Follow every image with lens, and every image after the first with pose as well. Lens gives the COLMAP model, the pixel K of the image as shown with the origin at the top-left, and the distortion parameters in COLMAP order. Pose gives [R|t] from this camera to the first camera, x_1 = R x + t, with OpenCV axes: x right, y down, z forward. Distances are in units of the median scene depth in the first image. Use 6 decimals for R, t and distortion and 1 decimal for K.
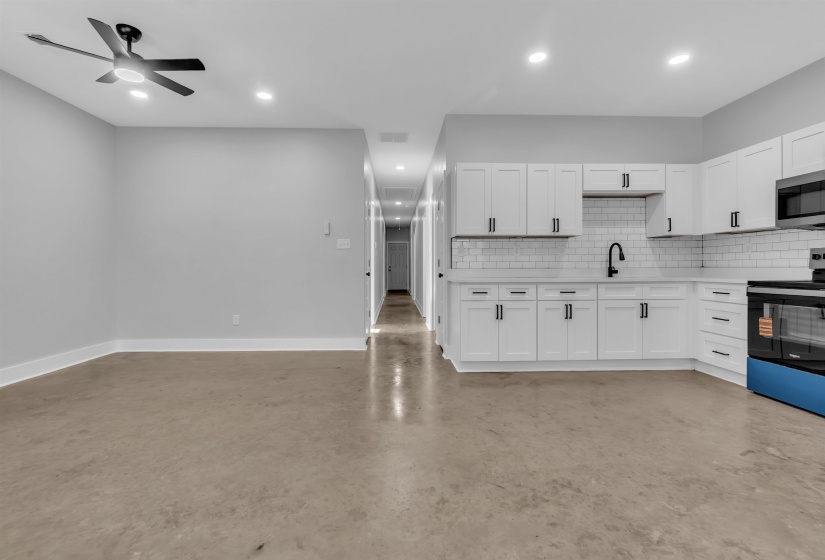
lens RADIAL K [[370.7, 0, 402.4], [0, 370.7, 269.9], [0, 0, 1]] dist [-0.001599, 0.000645]
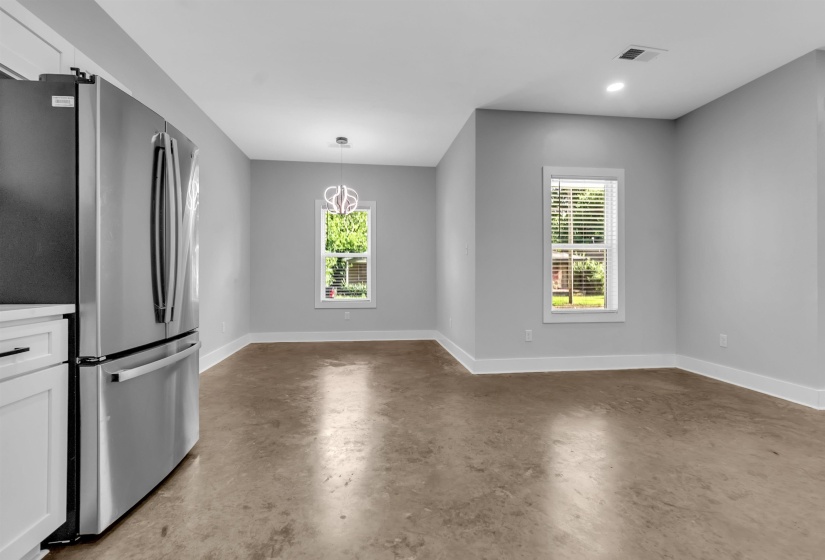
lens RADIAL K [[370.7, 0, 408.2], [0, 370.7, 276.2], [0, 0, 1]] dist [-0.001599, 0.000645]
pose [[-0.994943, 0.002708, -0.100400, 0.587039], [0.001866, 0.999962, 0.008474, -0.005216], [0.100419, 0.008244, -0.994911, 1.071743]]
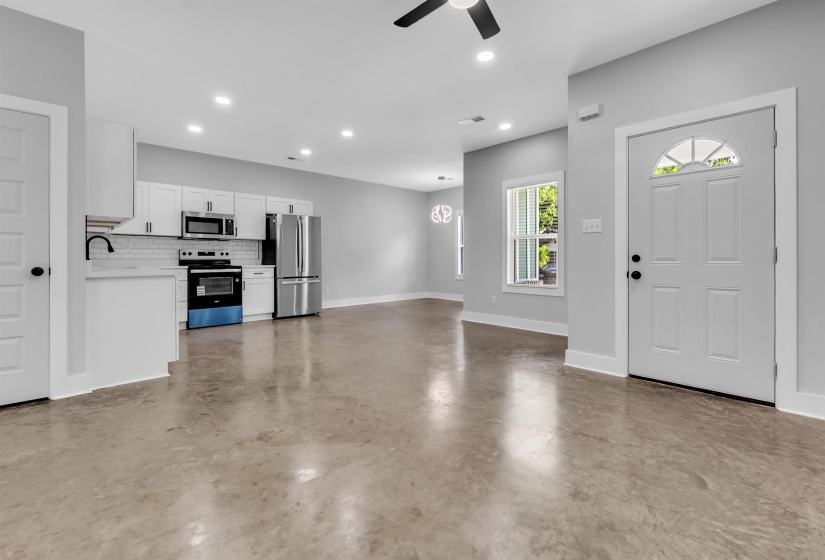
lens RADIAL K [[370.7, 0, 412.7], [0, 370.7, 258.5], [0, 0, 1]] dist [-0.001599, 0.000645]
pose [[-0.671087, 0.003277, 0.741371, -1.081610], [0.008207, 0.999962, 0.003009, -0.005047], [-0.741333, 0.008104, -0.671088, 1.395530]]
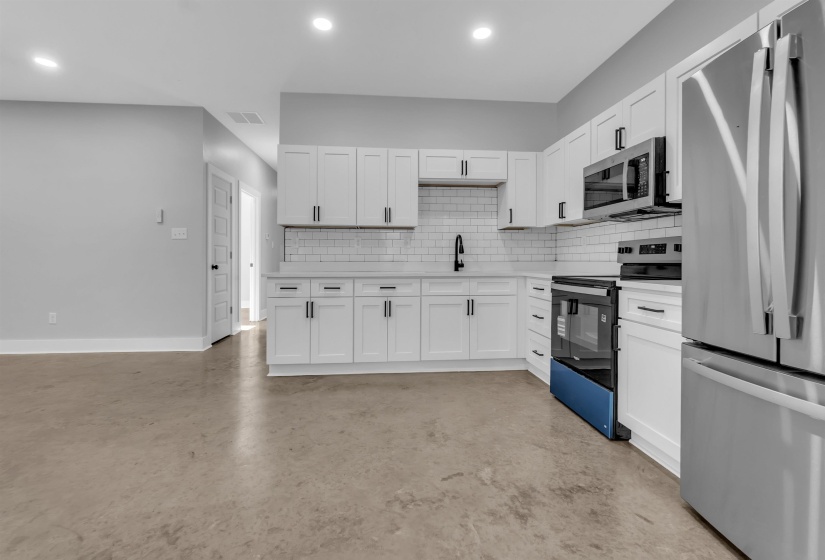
lens RADIAL K [[370.7, 0, 406.5], [0, 370.7, 262.6], [0, 0, 1]] dist [-0.001599, 0.000645]
pose [[0.998068, 0.004840, 0.061935, 0.516041], [-0.004670, 0.999985, -0.002880, 0.001087], [-0.061948, 0.002585, 0.998076, 0.100117]]
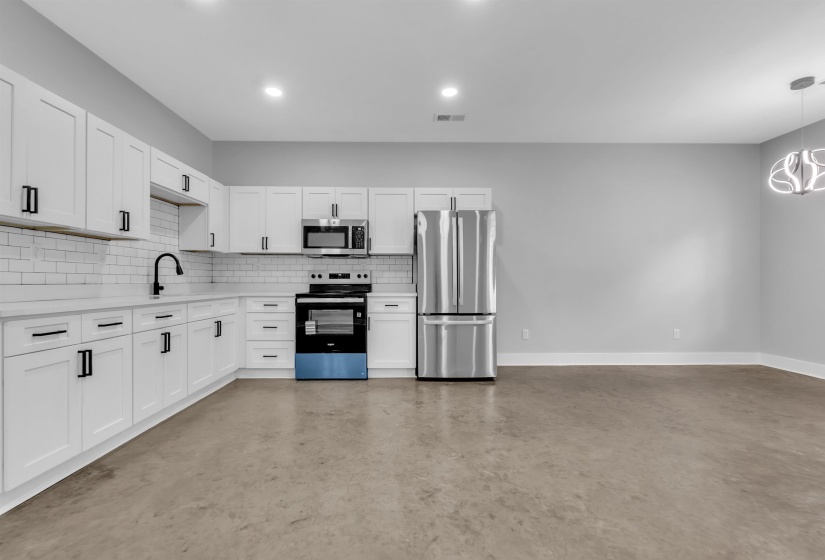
lens RADIAL K [[370.7, 0, 410.8], [0, 370.7, 281.3], [0, 0, 1]] dist [-0.001599, 0.000645]
pose [[0.005808, 0.006592, 0.999961, -0.339895], [0.006927, 0.999954, -0.006632, -0.001733], [-0.999959, 0.006966, 0.005762, 0.599596]]
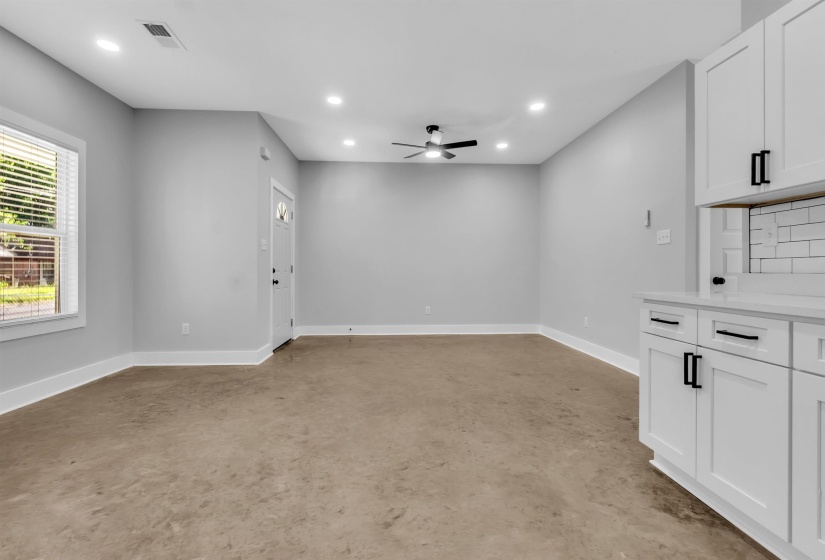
lens RADIAL K [[370.7, 0, 414.4], [0, 370.7, 270.2], [0, 0, 1]] dist [-0.001599, 0.000645]
pose [[0.036020, 0.001868, -0.999349, 0.816228], [-0.008501, 0.999963, 0.001563, -0.005613], [0.999315, 0.008440, 0.036035, 0.759657]]
